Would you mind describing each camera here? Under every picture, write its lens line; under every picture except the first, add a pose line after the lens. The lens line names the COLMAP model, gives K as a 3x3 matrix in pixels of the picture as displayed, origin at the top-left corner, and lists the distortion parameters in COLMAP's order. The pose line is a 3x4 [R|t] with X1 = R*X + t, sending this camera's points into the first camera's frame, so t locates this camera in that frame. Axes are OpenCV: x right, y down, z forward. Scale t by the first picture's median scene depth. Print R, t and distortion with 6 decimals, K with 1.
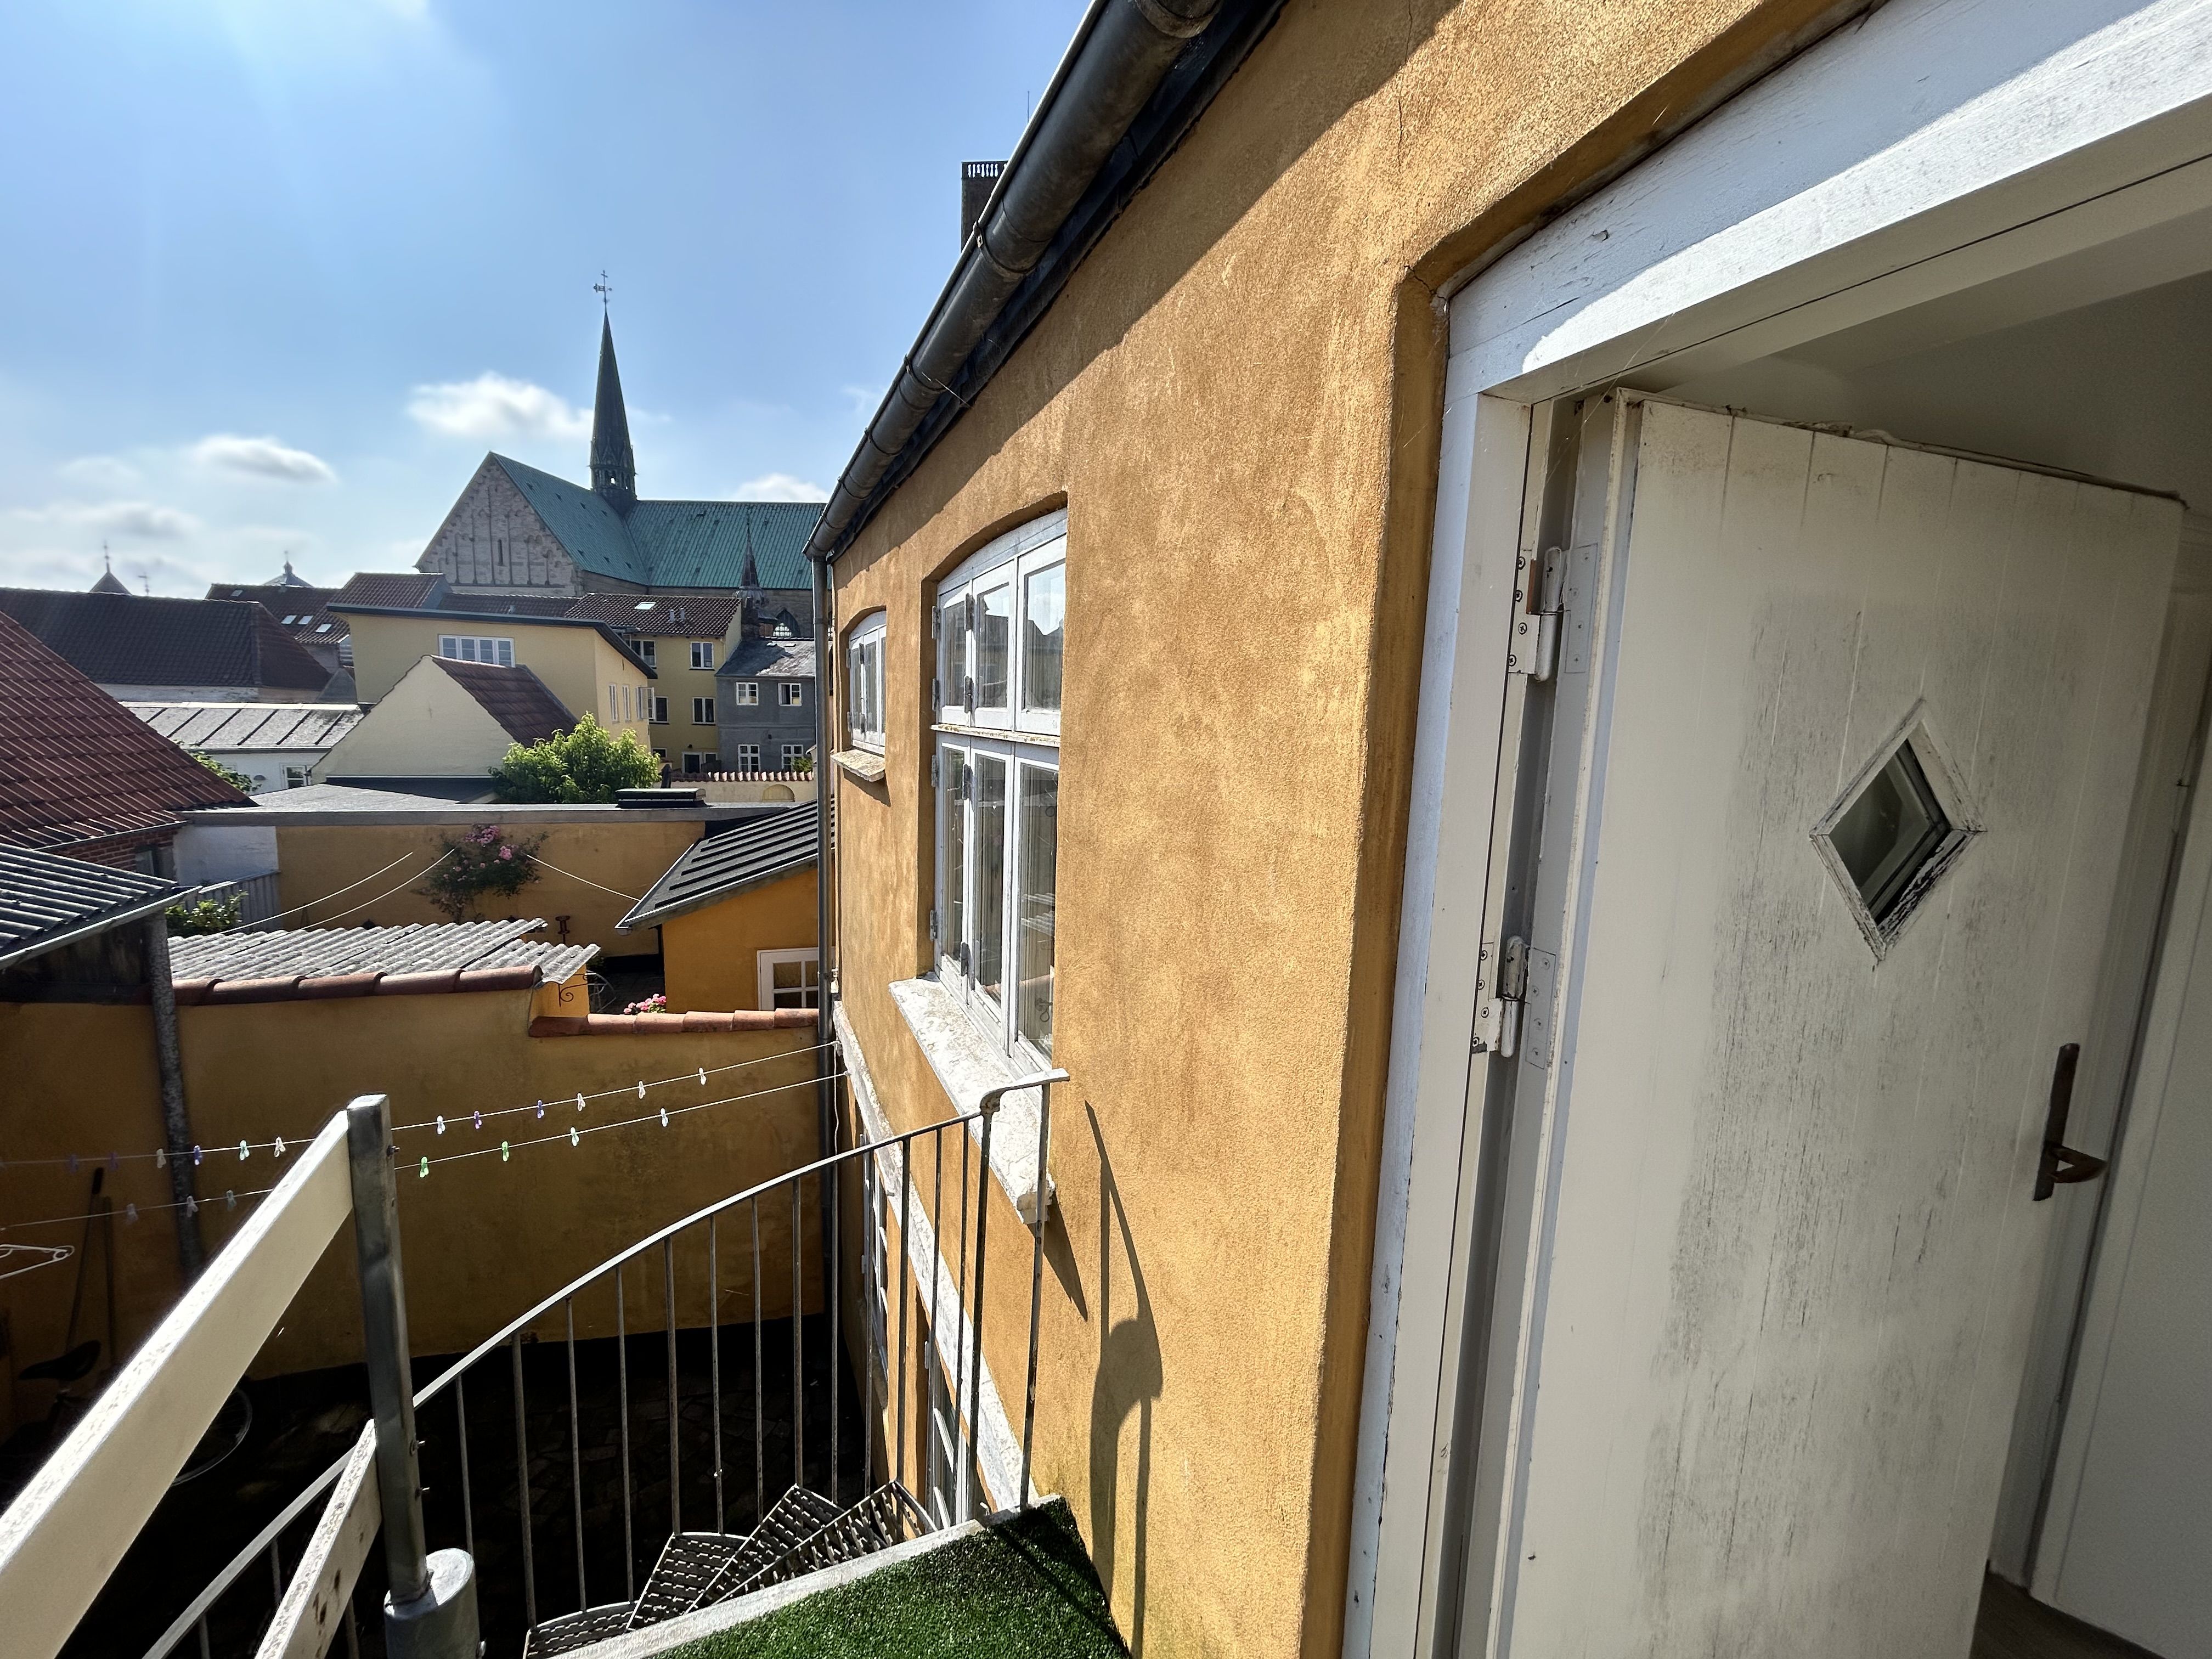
lens RADIAL K [[900.3, 0, 1106.0], [0, 900.3, 829.5], [0, 0, 1]] dist [-0.008414, -0.000061]
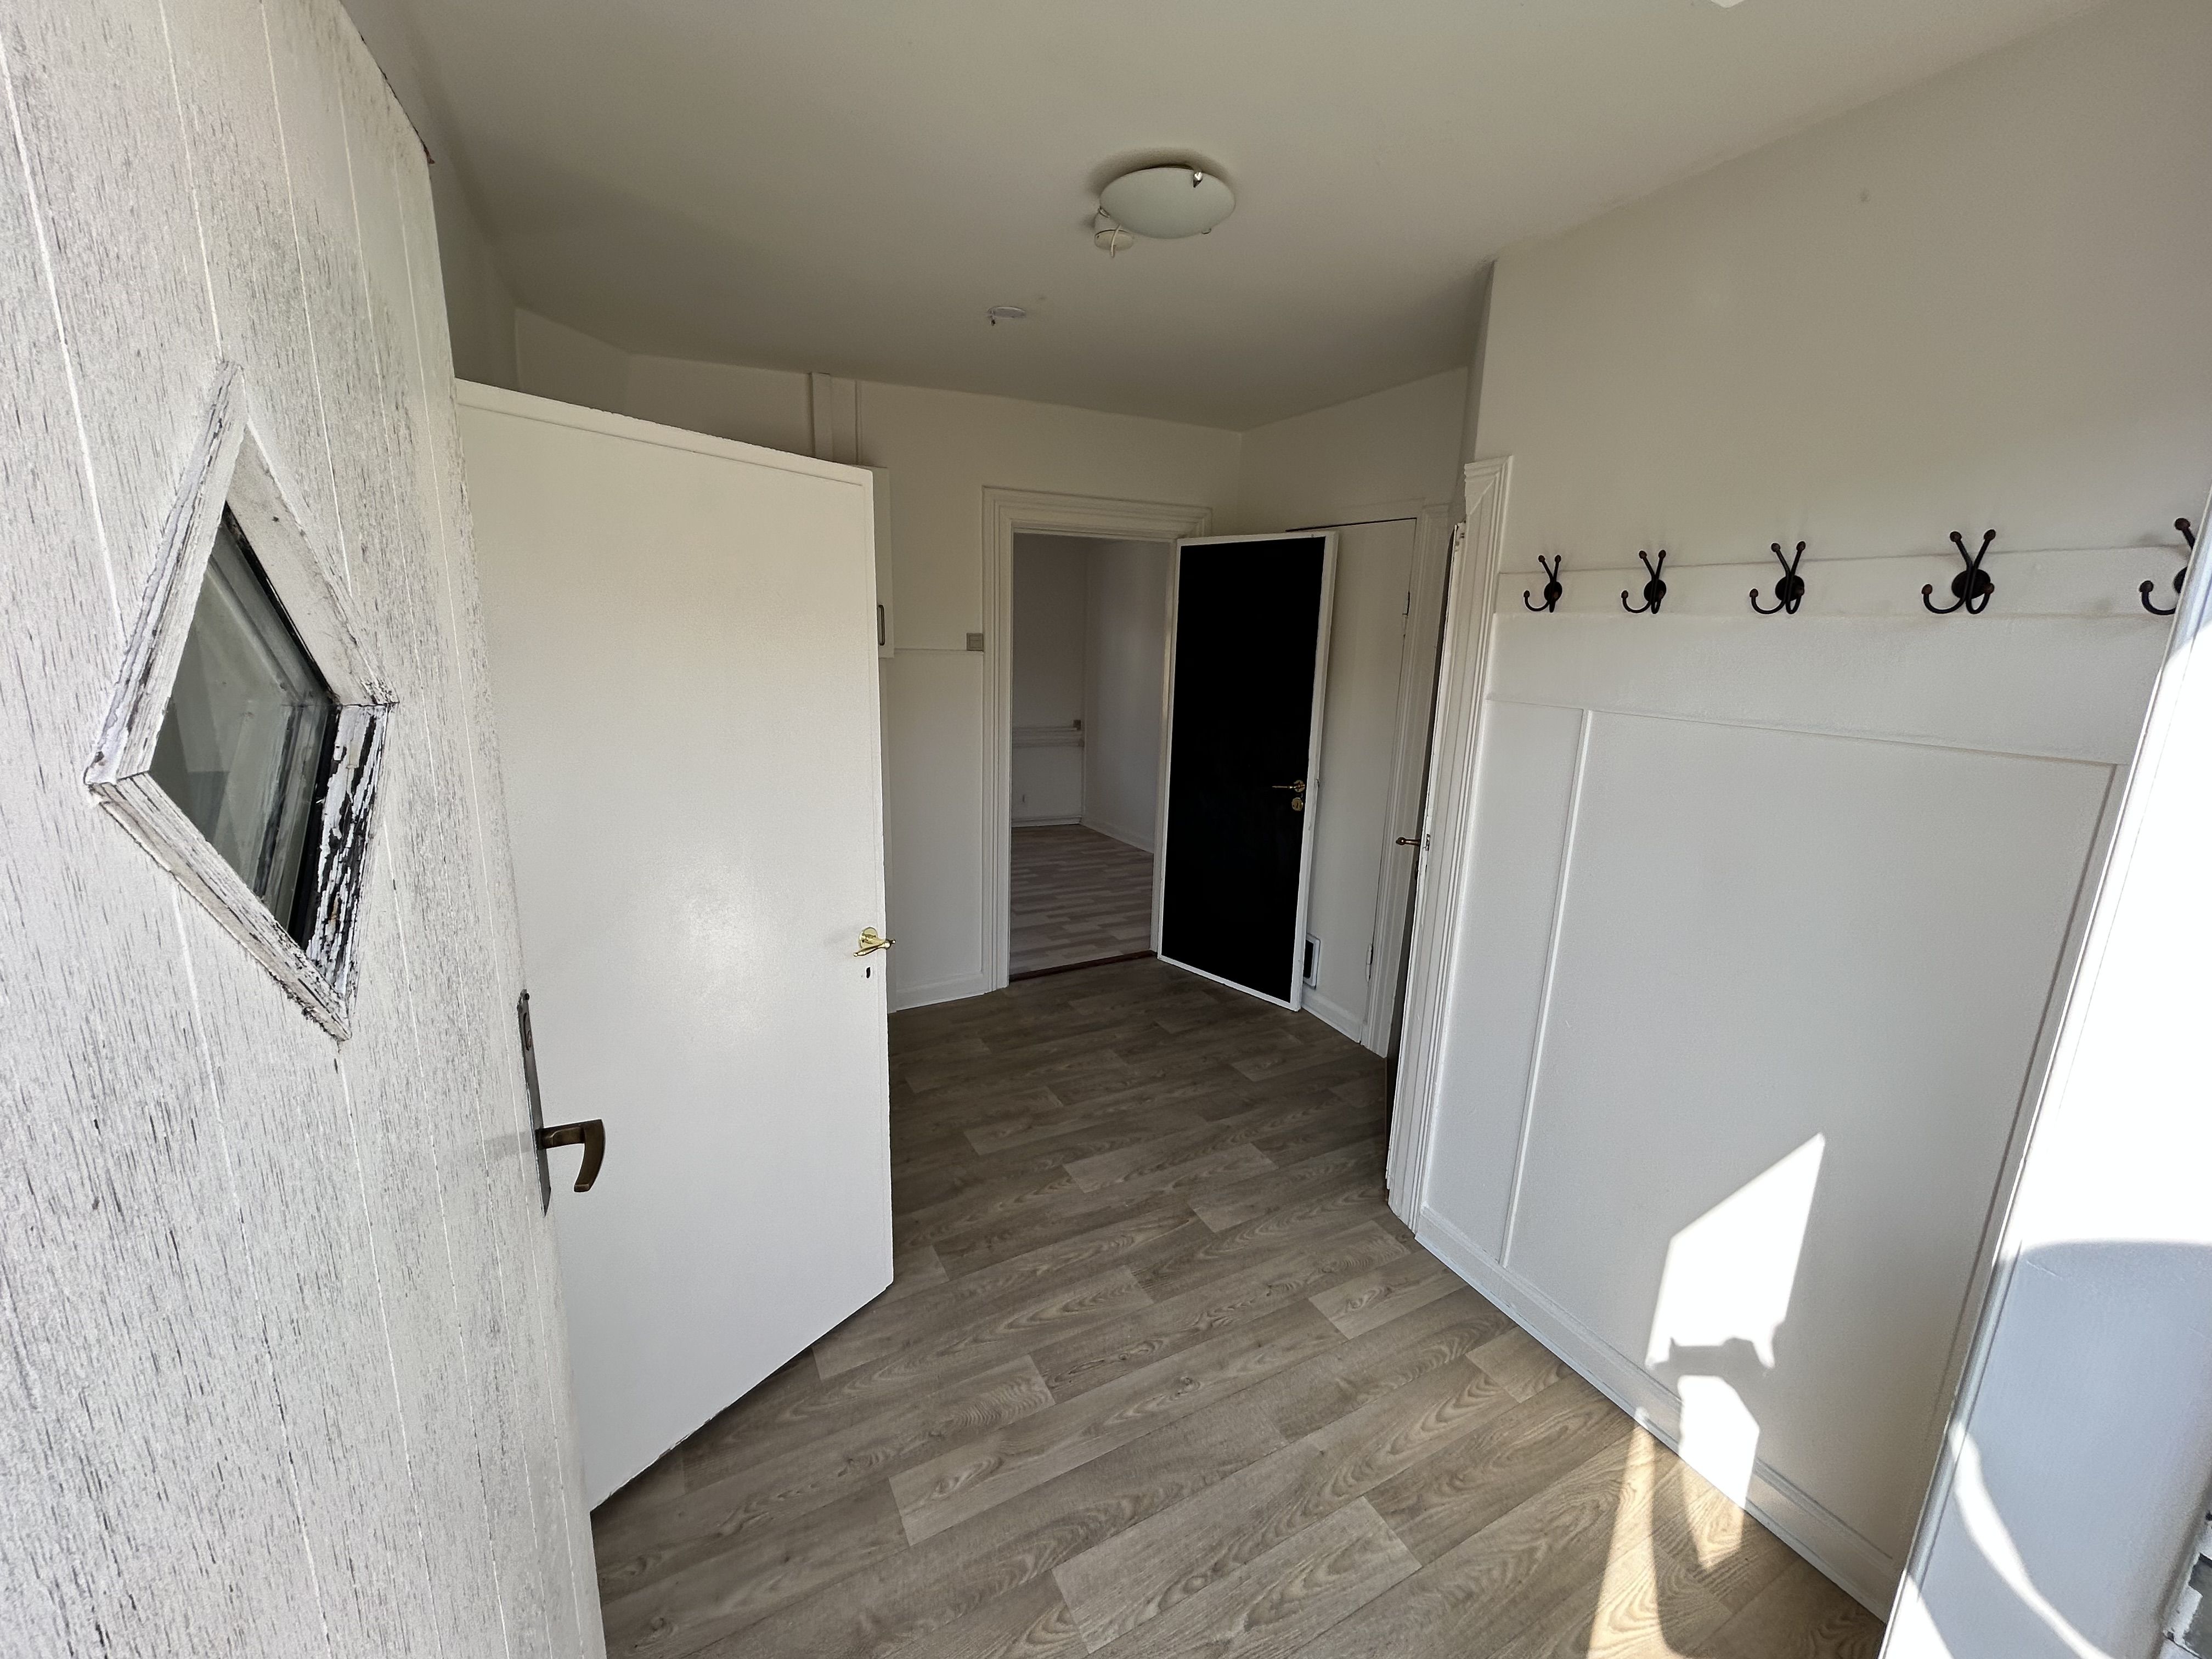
lens RADIAL K [[900.3, 0, 1106.0], [0, 900.3, 829.5], [0, 0, 1]] dist [-0.008414, -0.000061]
pose [[-0.088581, -0.253385, 0.963301, 0.442246], [0.119947, 0.957352, 0.262850, -0.013454], [-0.988821, 0.138829, -0.054410, 0.634081]]
